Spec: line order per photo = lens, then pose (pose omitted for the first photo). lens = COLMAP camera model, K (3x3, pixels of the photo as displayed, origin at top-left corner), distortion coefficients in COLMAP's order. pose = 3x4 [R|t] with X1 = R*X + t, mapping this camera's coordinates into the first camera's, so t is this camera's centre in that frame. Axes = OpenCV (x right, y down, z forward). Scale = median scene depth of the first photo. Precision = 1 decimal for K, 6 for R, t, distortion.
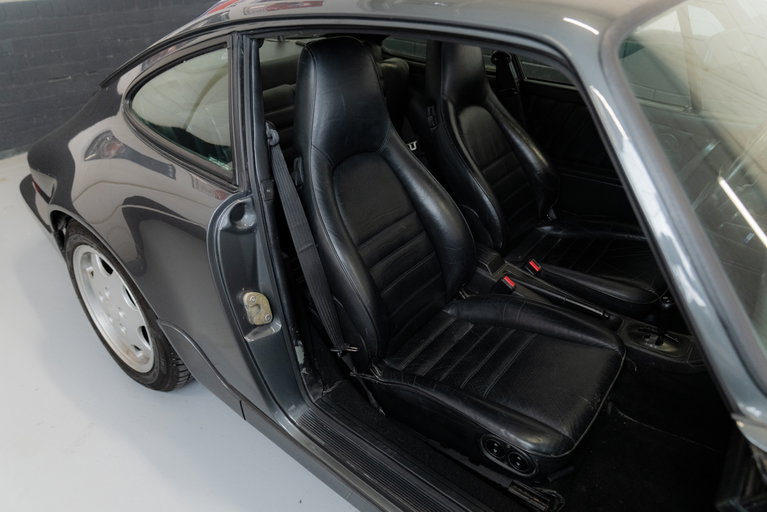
lens RADIAL K [[536.6, 0, 384.2], [0, 536.6, 259.2], [0, 0, 1]] dist [-0.049618, 0.010950]
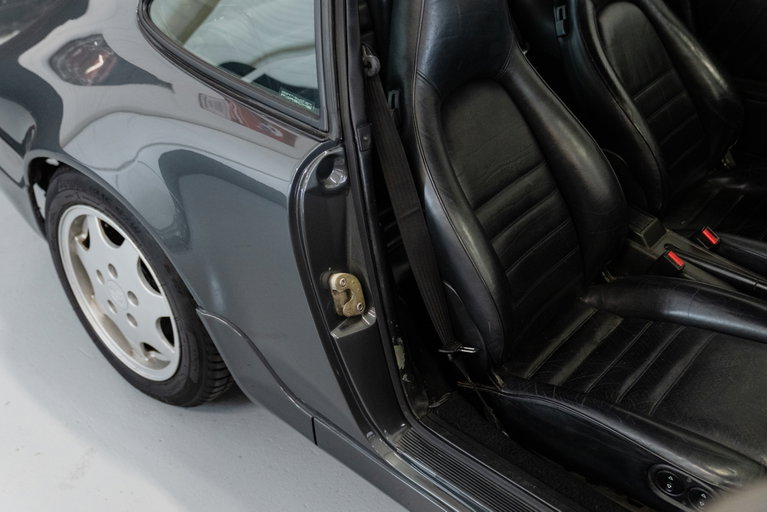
lens RADIAL K [[840.3, 0, 383.0], [0, 840.3, 254.2], [0, 0, 1]] dist [-0.024818, 0.000000]
pose [[0.998559, 0.005295, -0.053409, -0.103649], [-0.002795, 0.998901, 0.046779, -0.016491], [0.053598, -0.046562, 0.997476, -0.142406]]
